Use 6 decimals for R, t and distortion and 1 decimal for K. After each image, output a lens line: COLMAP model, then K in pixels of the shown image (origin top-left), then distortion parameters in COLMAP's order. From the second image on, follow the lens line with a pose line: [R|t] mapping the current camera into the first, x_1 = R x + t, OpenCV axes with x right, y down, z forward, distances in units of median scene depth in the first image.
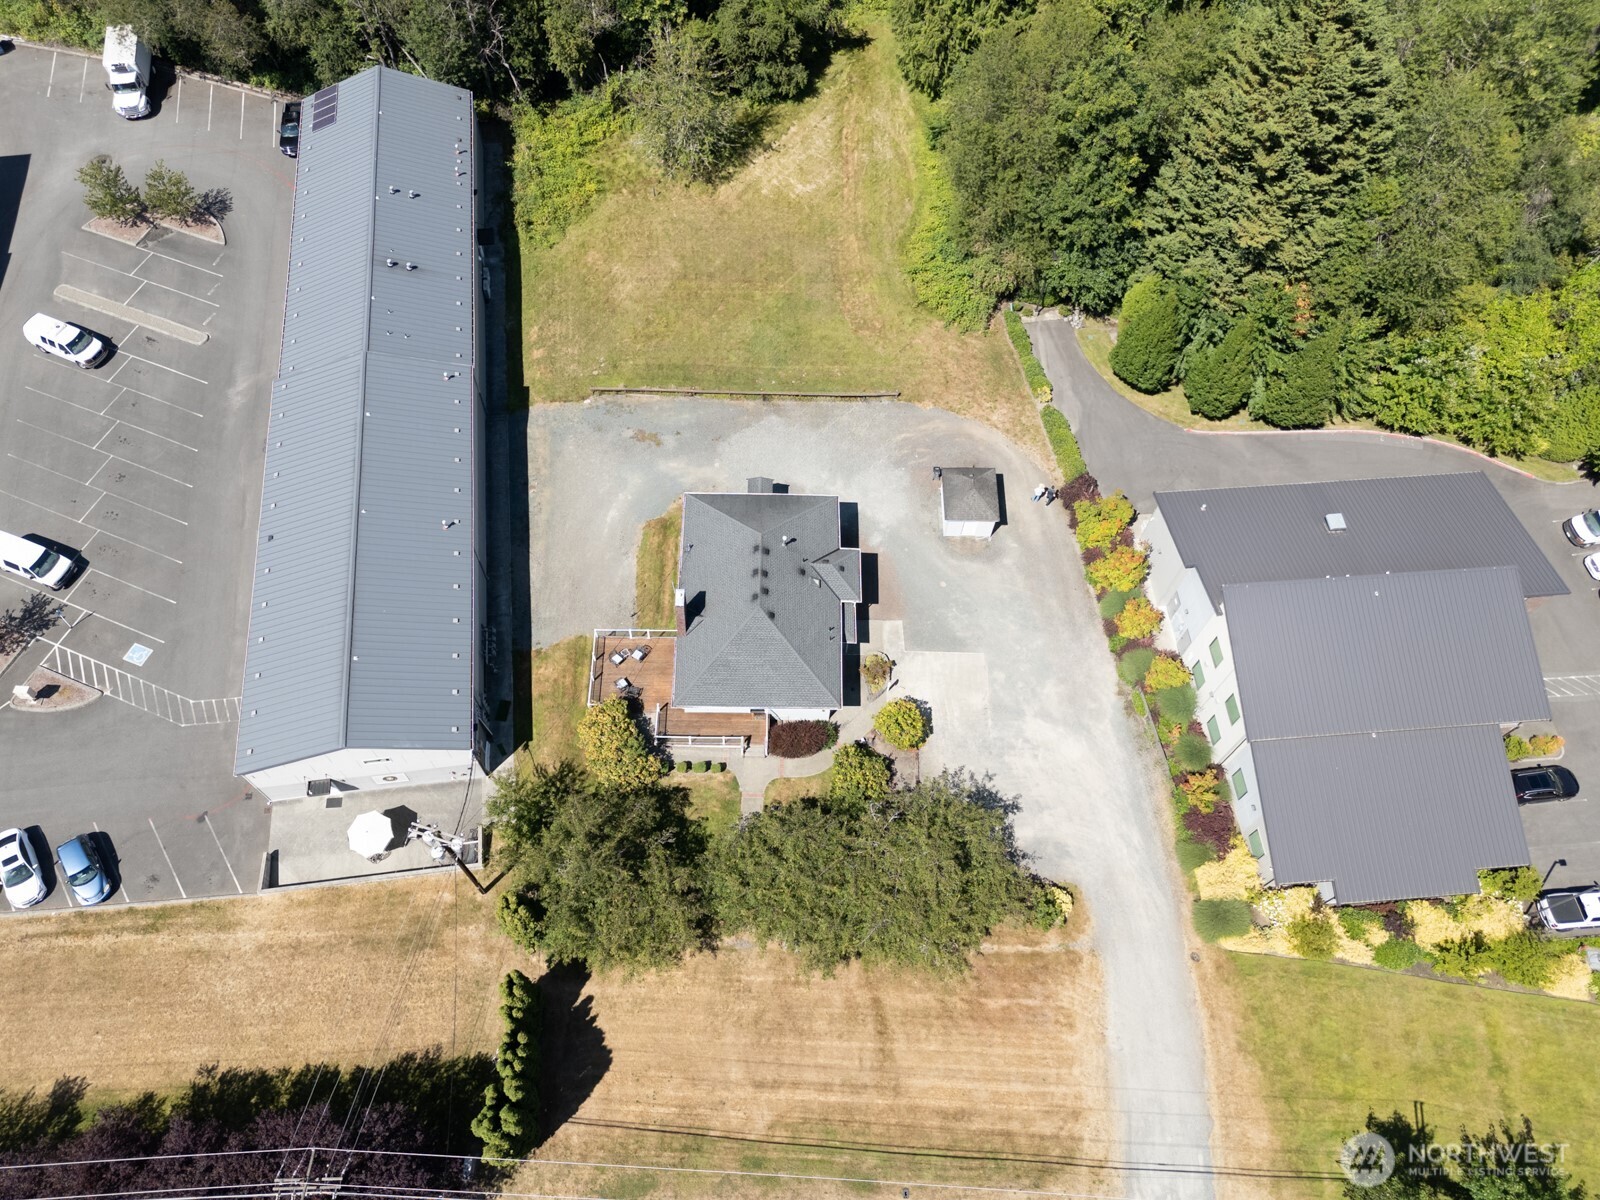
lens RADIAL K [[1211.0, 0, 800.0], [0, 1211.0, 600.0], [0, 0, 1]] dist [0.065184, -0.059773]
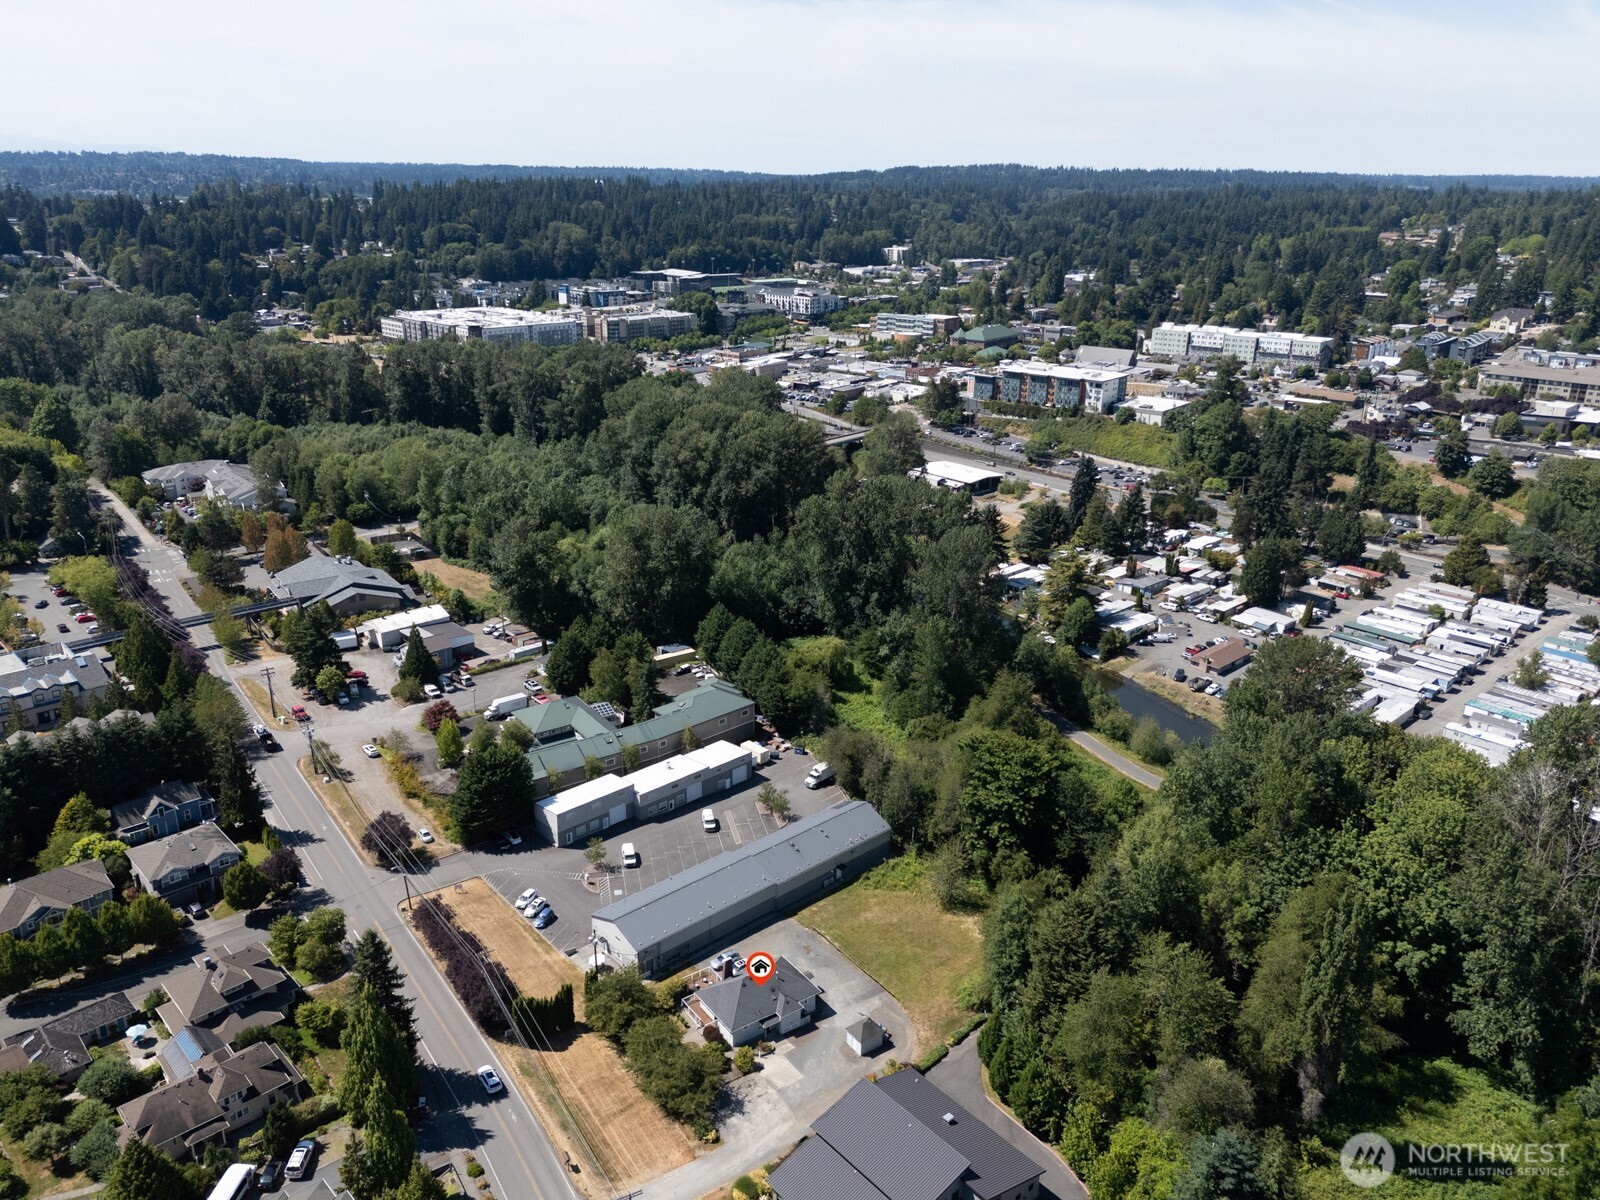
lens RADIAL K [[1211.0, 0, 800.0], [0, 1211.0, 600.0], [0, 0, 1]] dist [0.065184, -0.059773]
pose [[0.564029, 0.244817, -0.788630, 1.448698], [-0.717219, 0.618542, -0.320940, 0.192662], [0.409229, 0.746639, 0.524463, -0.639900]]
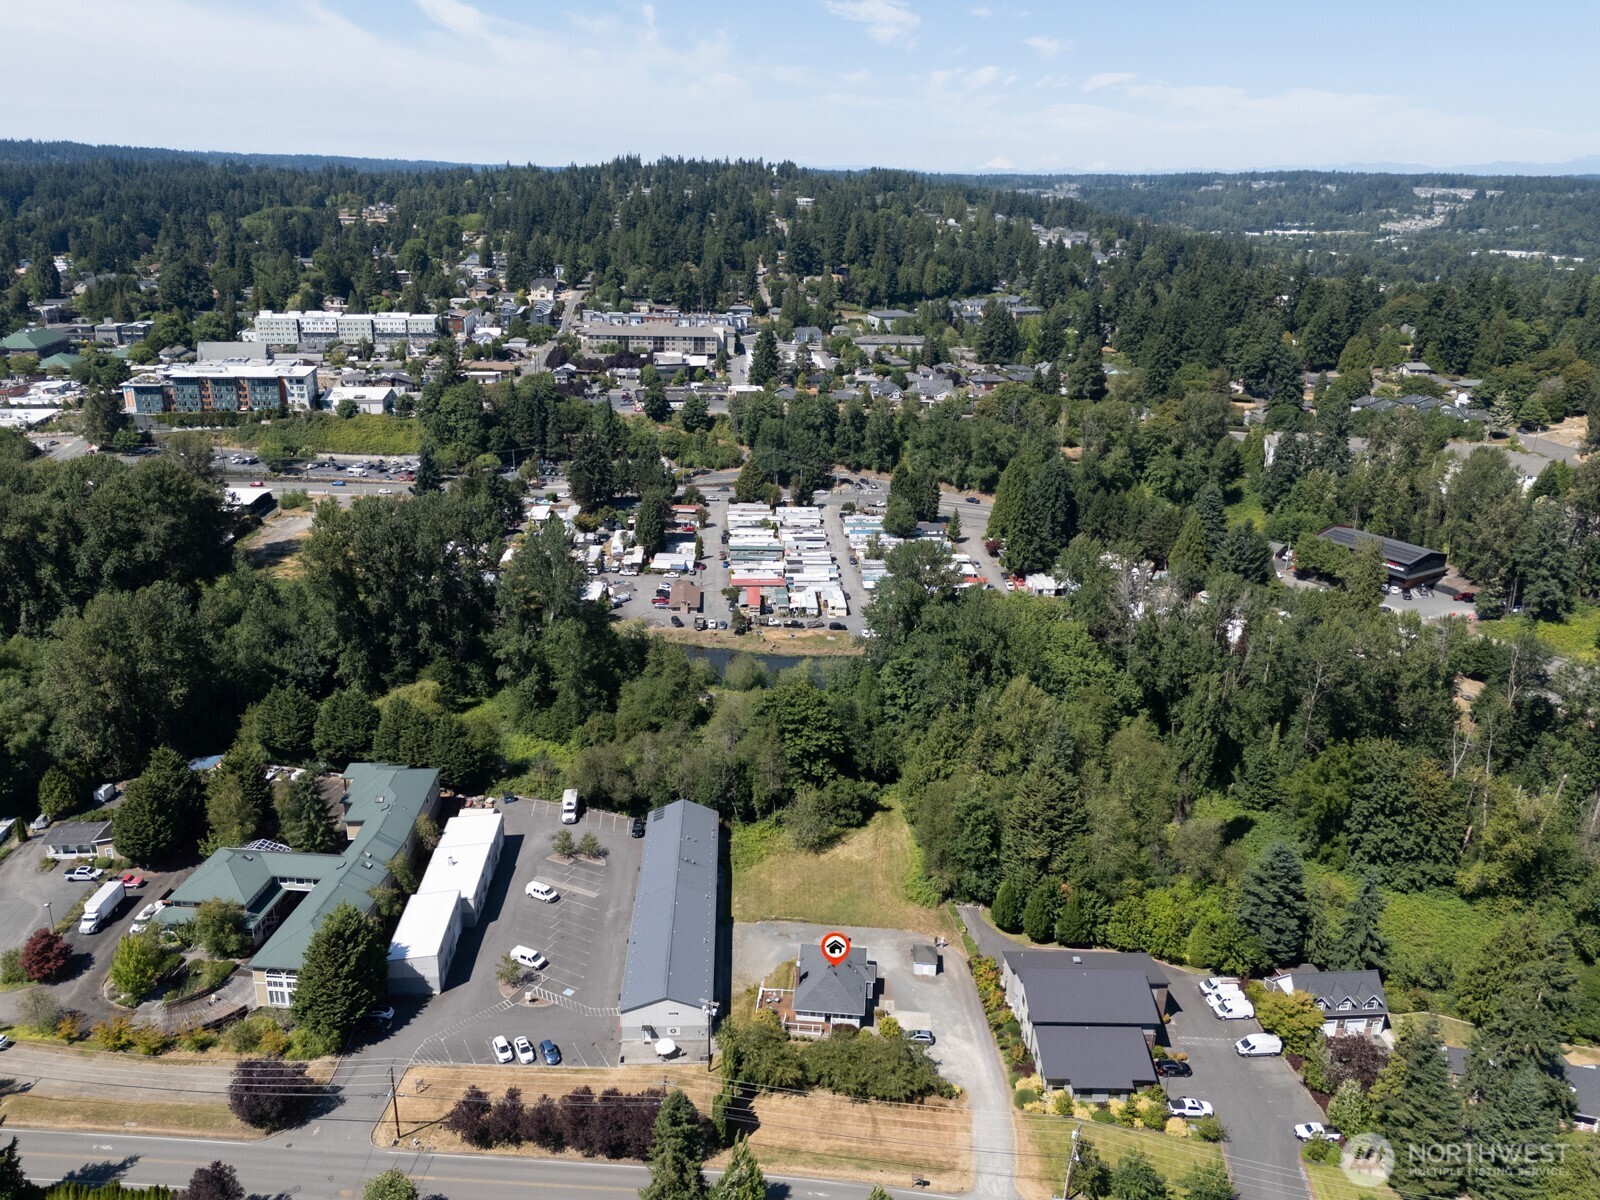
lens RADIAL K [[1211.0, 0, 800.0], [0, 1211.0, 600.0], [0, 0, 1]] dist [0.065184, -0.059773]
pose [[0.996961, 0.015672, -0.076313, 0.065541], [-0.062517, 0.745447, -0.663627, 0.889657], [0.046487, 0.666381, 0.744161, -1.085526]]
